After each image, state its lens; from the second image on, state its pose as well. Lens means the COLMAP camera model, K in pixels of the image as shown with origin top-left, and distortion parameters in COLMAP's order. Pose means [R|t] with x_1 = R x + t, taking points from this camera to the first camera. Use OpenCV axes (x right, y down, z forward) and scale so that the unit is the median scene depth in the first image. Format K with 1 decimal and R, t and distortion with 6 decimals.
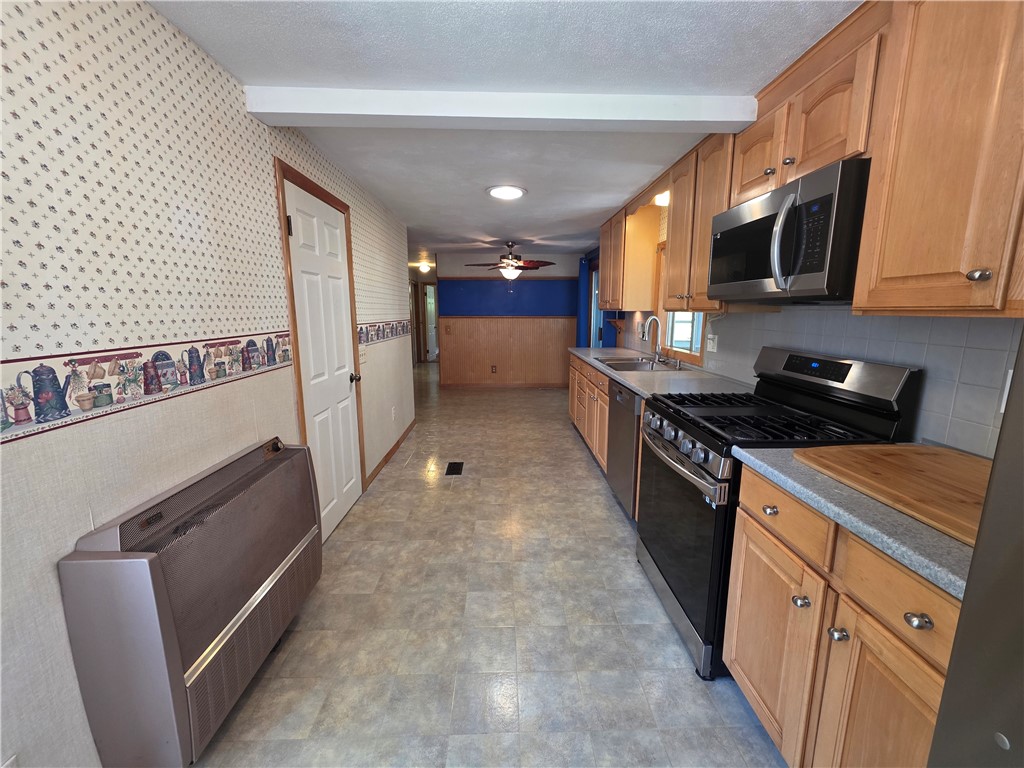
lens RADIAL K [[408.1, 0, 512.4], [0, 408.1, 381.0], [0, 0, 1]] dist [0.002308, -0.000219]
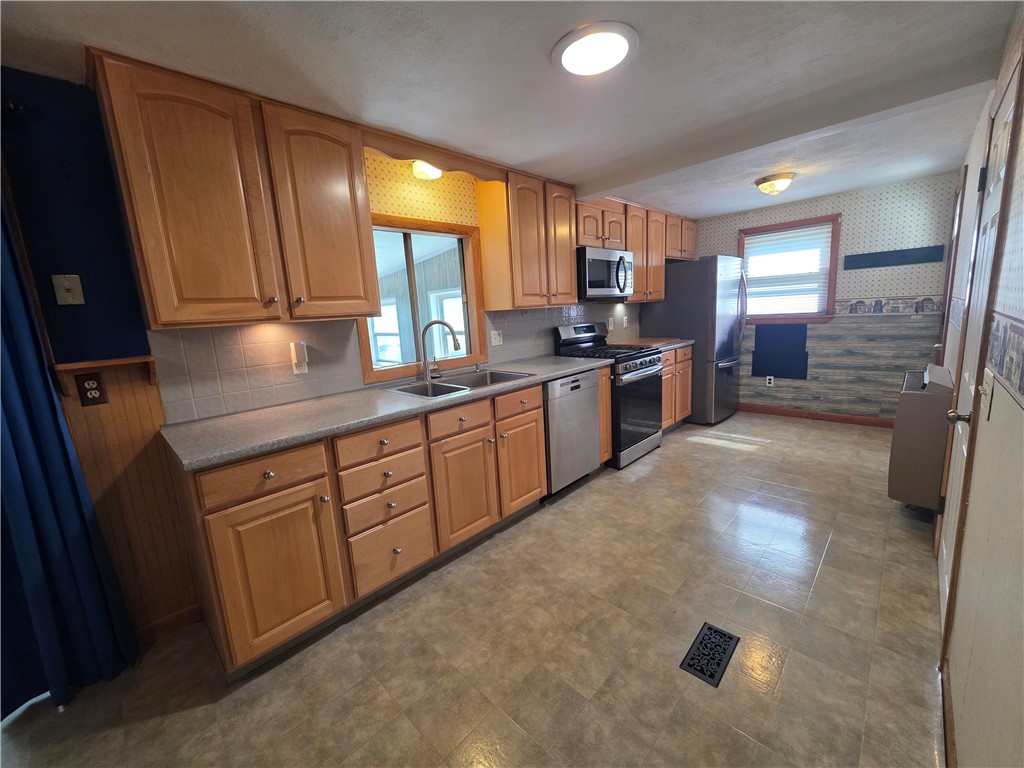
lens RADIAL K [[408.1, 0, 513.3], [0, 408.1, 379.5], [0, 0, 1]] dist [0.002308, -0.000219]
pose [[-0.698313, -0.078868, 0.711434, -0.514854], [0.182018, 0.941675, 0.283053, -0.416745], [-0.692263, 0.327153, -0.643228, 2.425131]]
